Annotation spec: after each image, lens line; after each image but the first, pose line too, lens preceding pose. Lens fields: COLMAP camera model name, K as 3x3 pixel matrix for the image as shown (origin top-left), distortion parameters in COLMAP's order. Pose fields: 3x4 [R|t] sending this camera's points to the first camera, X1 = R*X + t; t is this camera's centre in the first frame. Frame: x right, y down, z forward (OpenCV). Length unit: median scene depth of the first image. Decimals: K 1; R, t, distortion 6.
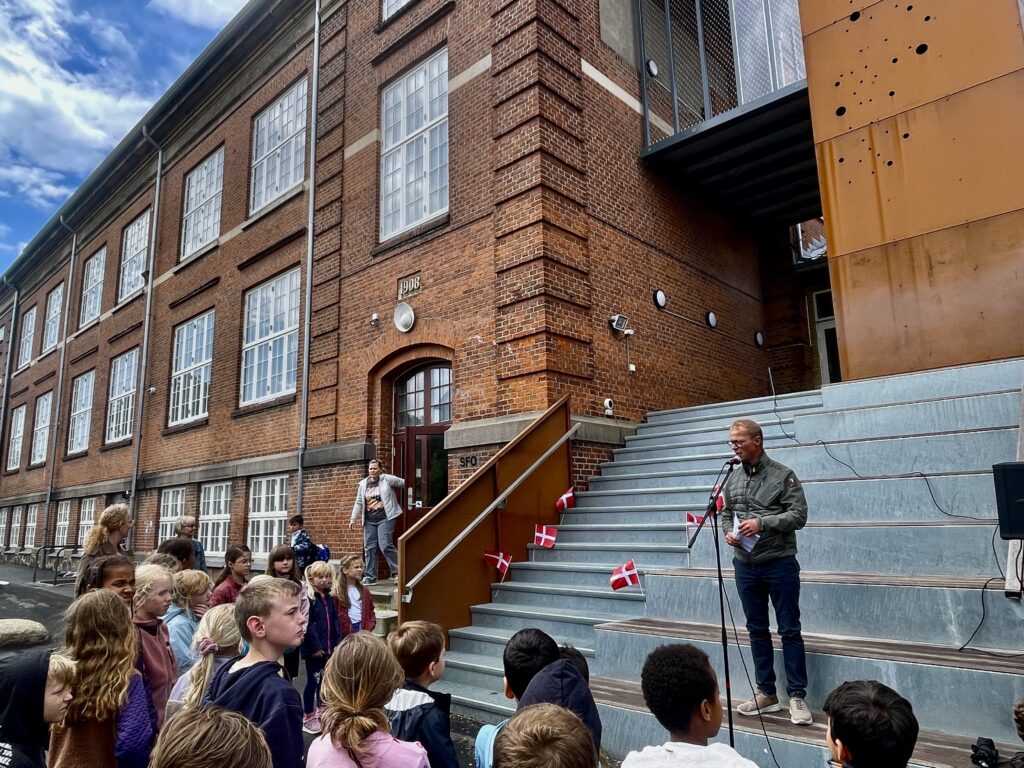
lens RADIAL K [[688.5, 0, 512.0], [0, 688.5, 384.0], [0, 0, 1]] dist [0.033637, -0.064641]
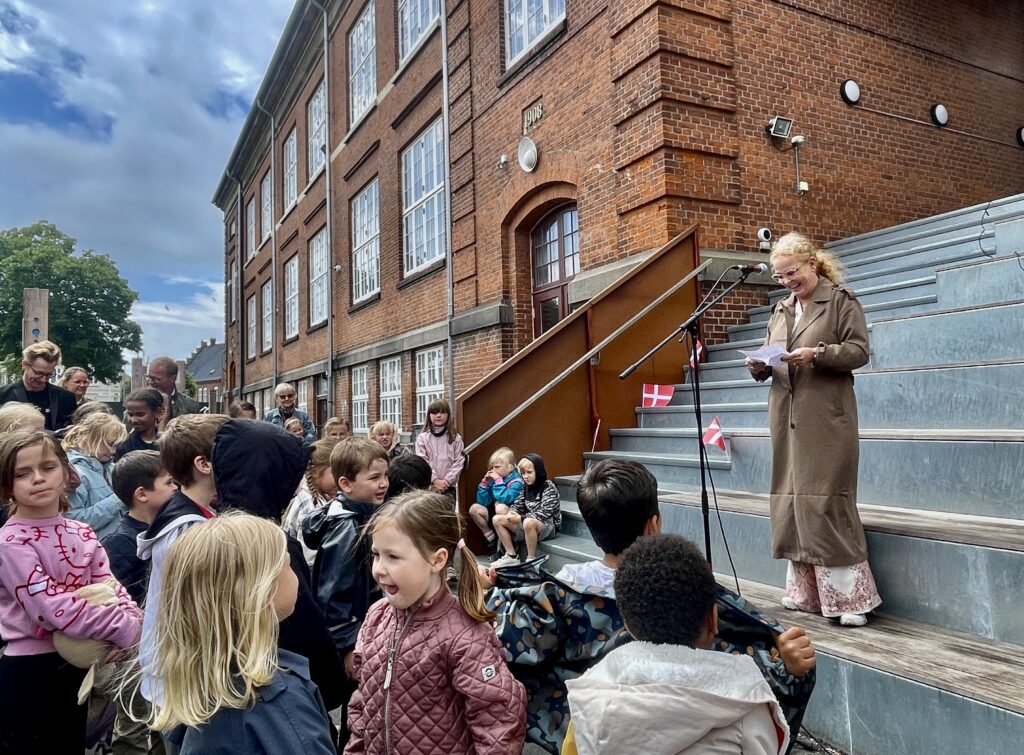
lens RADIAL K [[777.4, 0, 512.5], [0, 777.4, 338.8], [0, 0, 1]] dist [0.041532, -0.078334]
pose [[0.953375, -0.037058, -0.299503, 0.102507], [0.071425, 0.991943, 0.104626, 0.026279], [0.293213, -0.121140, 0.948341, 0.051014]]
